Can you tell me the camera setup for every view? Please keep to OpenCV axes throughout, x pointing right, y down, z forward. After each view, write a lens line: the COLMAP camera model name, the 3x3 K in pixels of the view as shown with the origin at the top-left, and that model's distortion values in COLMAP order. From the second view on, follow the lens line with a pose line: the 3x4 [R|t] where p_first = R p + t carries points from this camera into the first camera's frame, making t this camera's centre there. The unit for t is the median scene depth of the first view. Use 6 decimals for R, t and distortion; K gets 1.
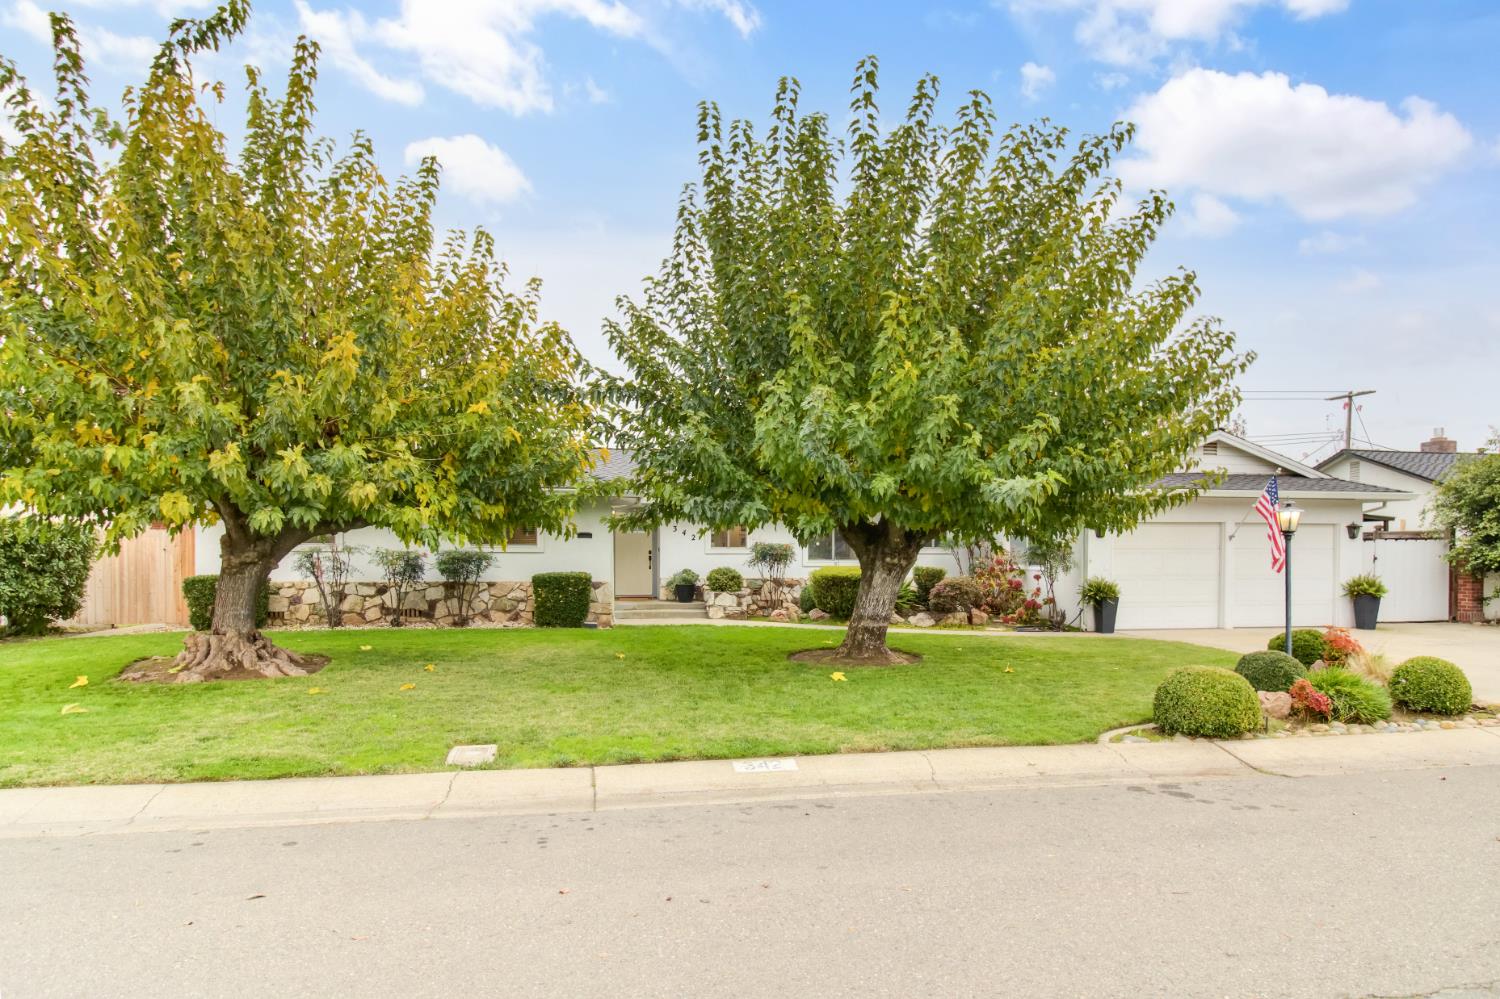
lens RADIAL K [[869.3, 0, 751.9], [0, 869.3, 549.6], [0, 0, 1]] dist [-0.002102, -0.000493]
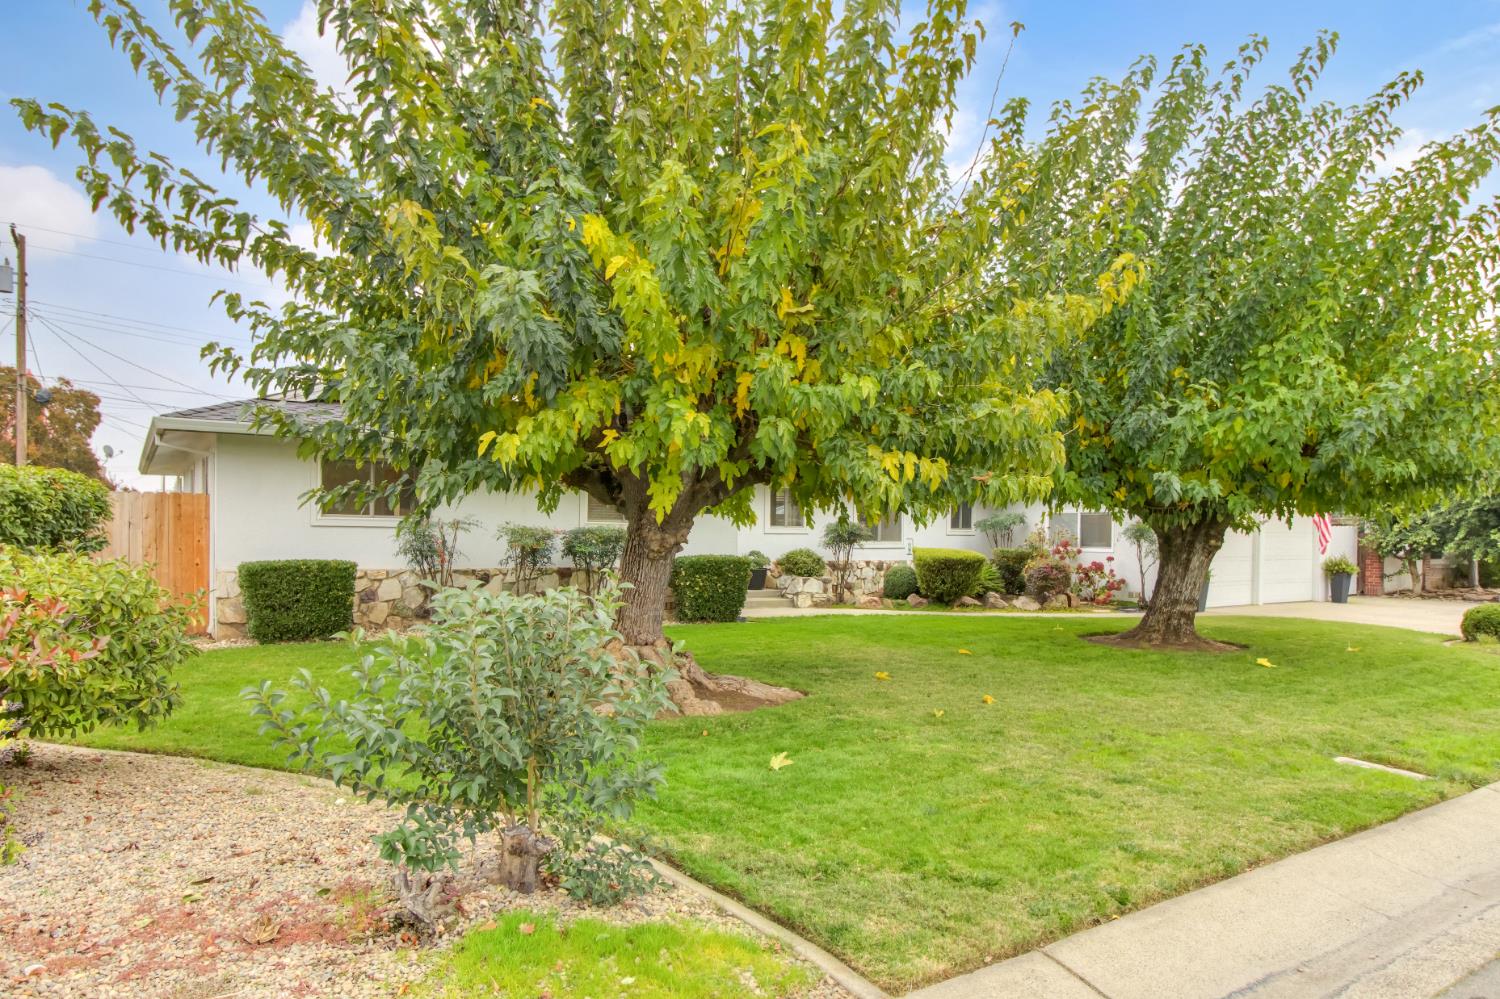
lens RADIAL K [[947.1, 0, 749.5], [0, 947.1, 525.6], [0, 0, 1]] dist [0.004386, 0.001513]
pose [[0.920371, 0.009107, 0.390939, -0.463145], [-0.007761, 0.999957, -0.005023, 0.002266], [-0.390968, 0.001589, 0.920403, 0.145183]]
